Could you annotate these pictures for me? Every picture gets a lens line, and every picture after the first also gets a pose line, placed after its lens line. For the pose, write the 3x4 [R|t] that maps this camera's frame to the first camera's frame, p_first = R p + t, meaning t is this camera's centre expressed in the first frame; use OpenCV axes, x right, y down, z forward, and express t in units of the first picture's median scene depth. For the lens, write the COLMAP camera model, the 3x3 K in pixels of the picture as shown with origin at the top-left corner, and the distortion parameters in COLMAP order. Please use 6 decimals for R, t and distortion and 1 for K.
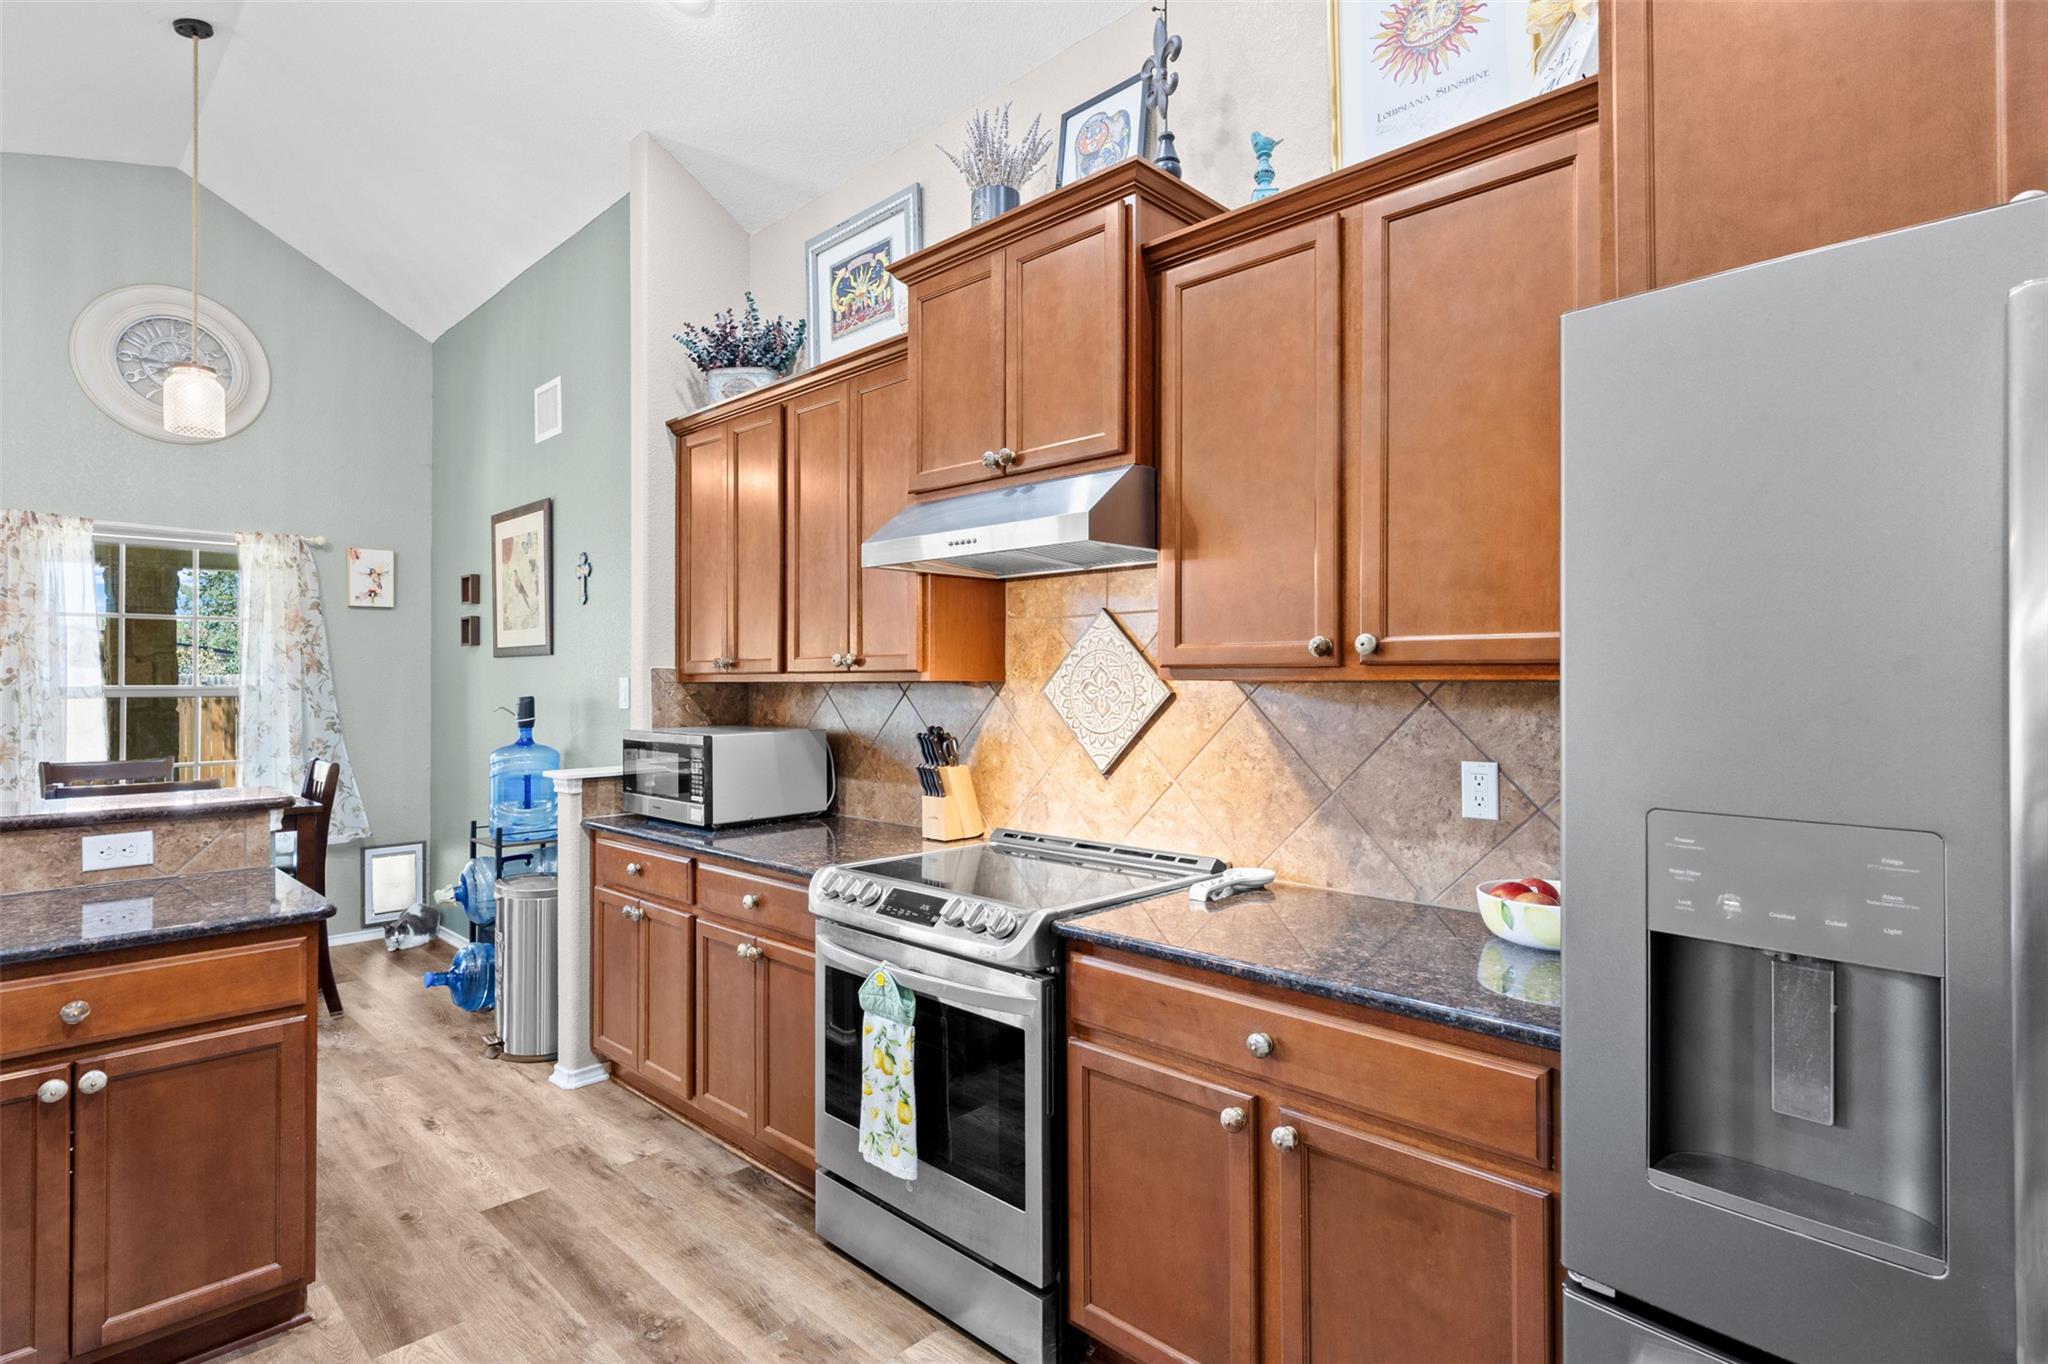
lens RADIAL K [[1024.2, 0, 1027.1], [0, 1024.2, 669.7], [0, 0, 1]] dist [-0.003706, -0.000030]
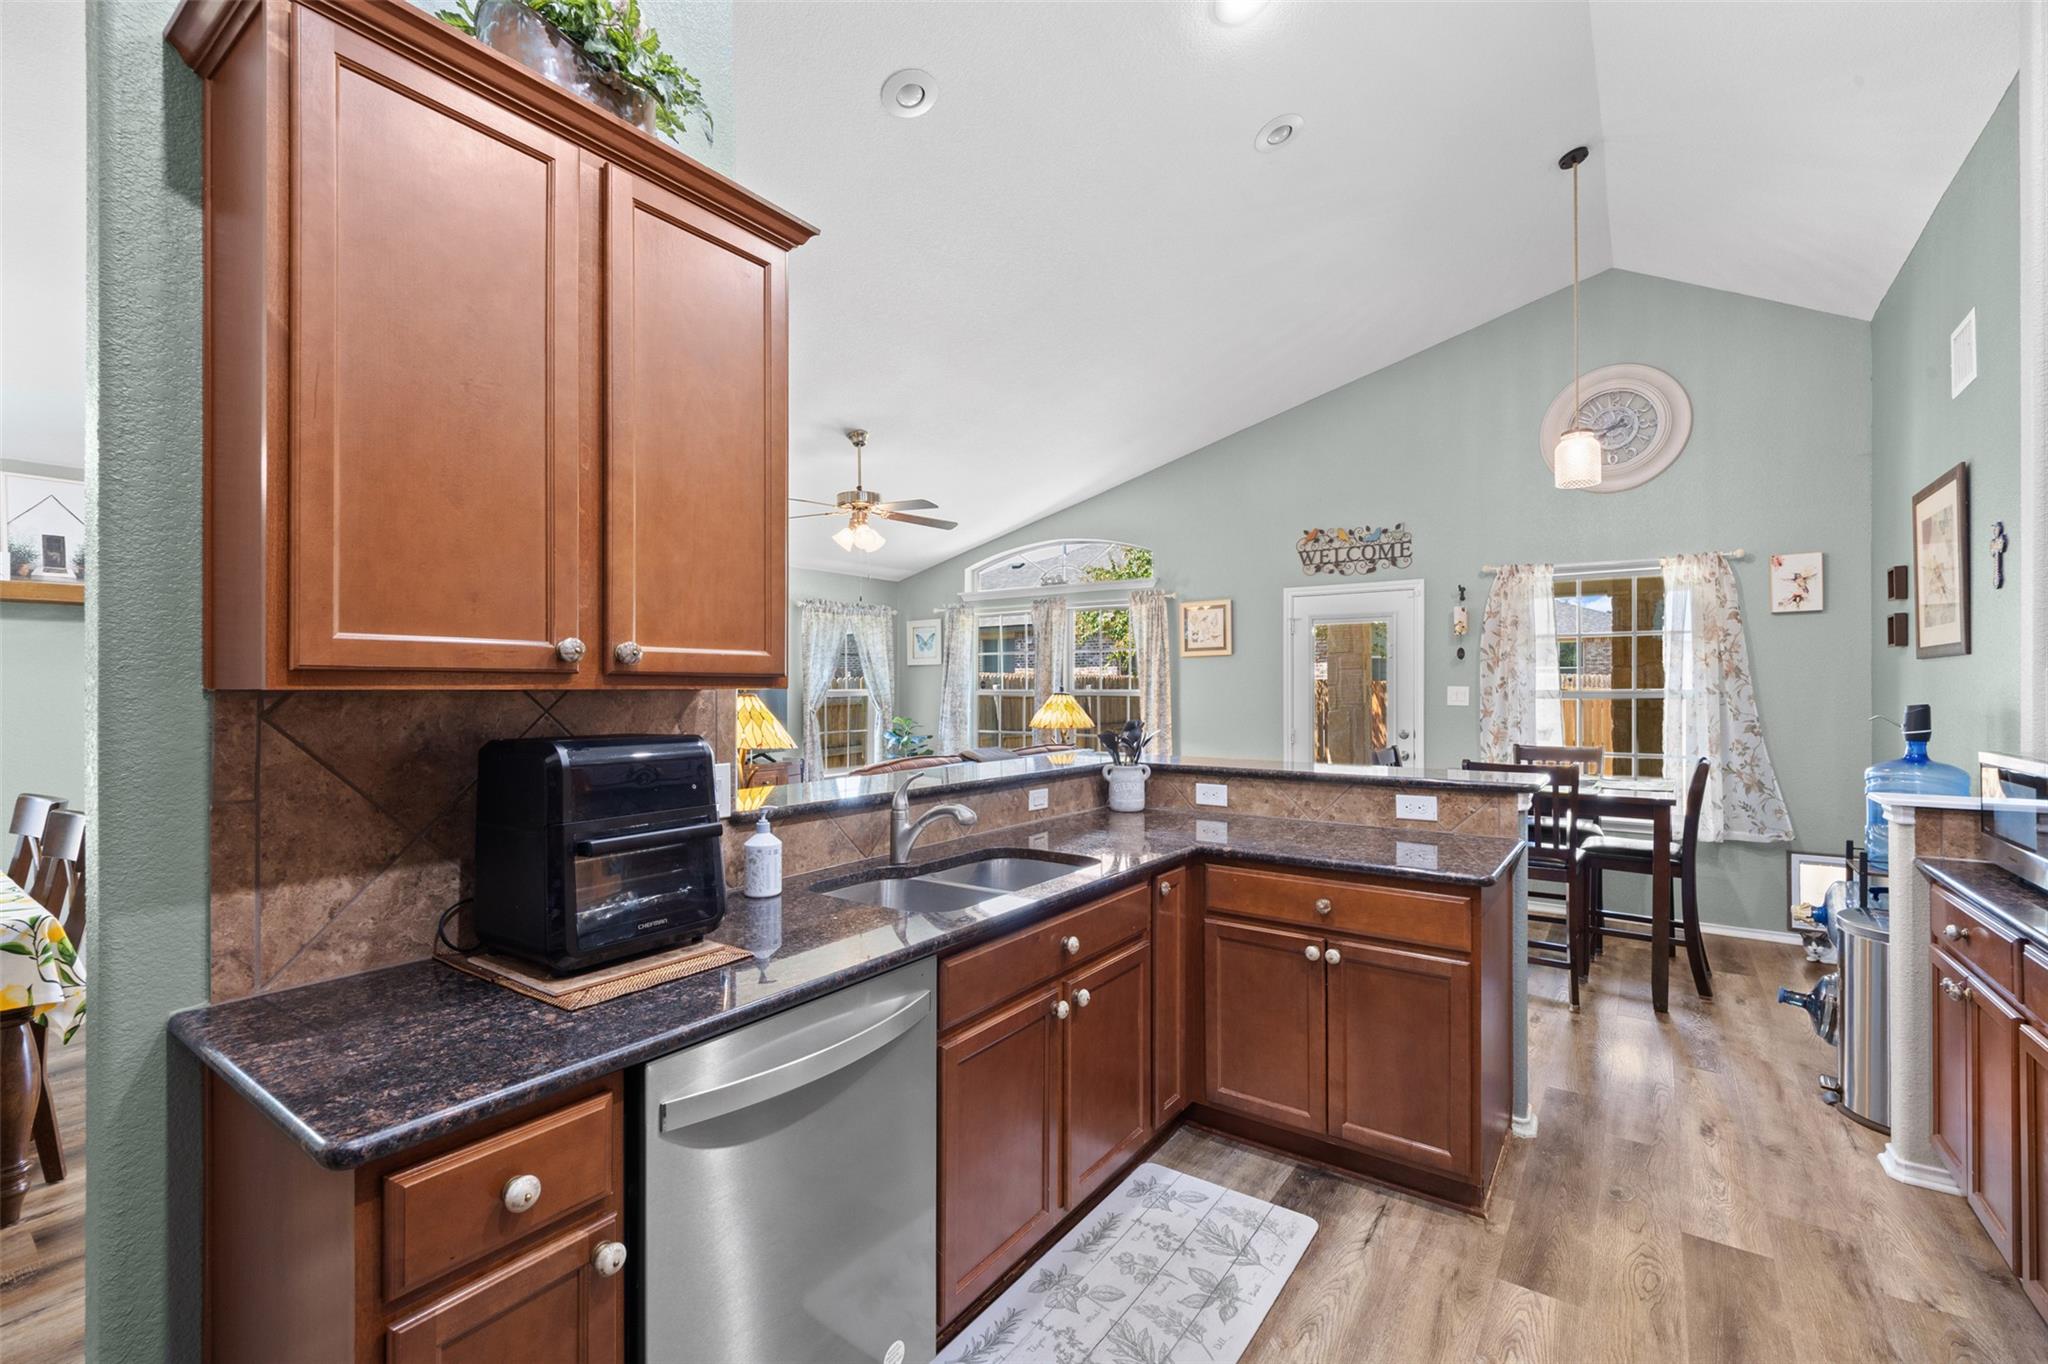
lens RADIAL K [[874.1, 0, 1018.0], [0, 874.1, 683.6], [0, 0, 1]] dist [-0.005763, 0.000914]
pose [[0.138307, -0.000639, -0.990389, 0.118689], [0.010384, 0.999946, 0.000805, 0.000260], [0.990335, -0.010395, 0.138306, 0.158089]]
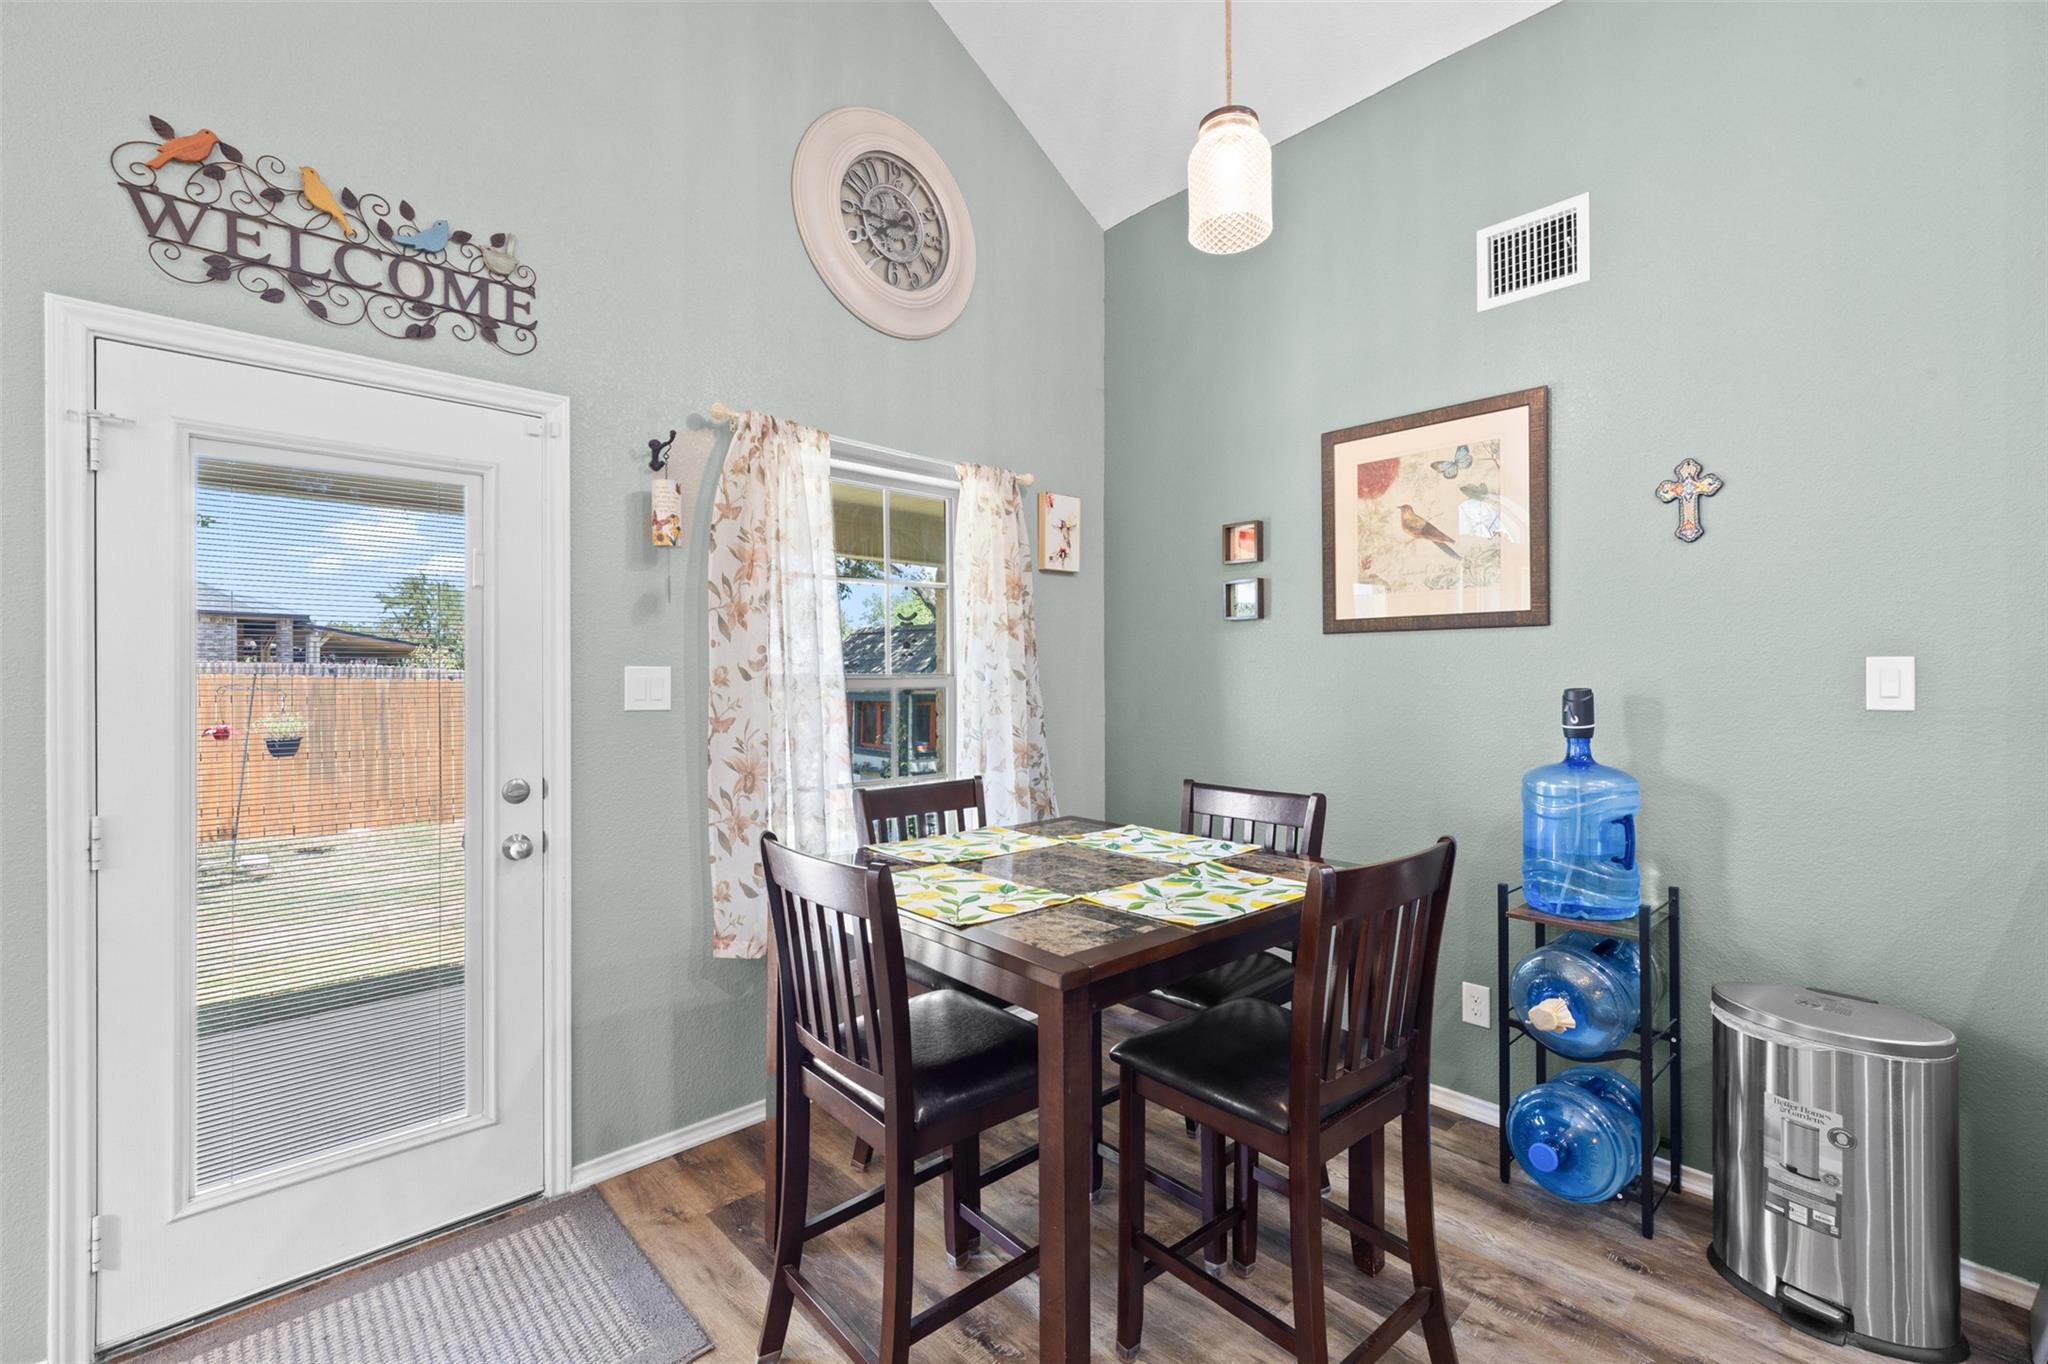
lens RADIAL K [[874.1, 0, 1005.9], [0, 874.1, 681.0], [0, 0, 1]] dist [-0.005763, 0.000914]
pose [[0.998576, 0.001710, -0.053315, -0.800082], [-0.000900, 0.999884, 0.015213, 0.012620], [0.053335, -0.015143, 0.998462, 0.430758]]
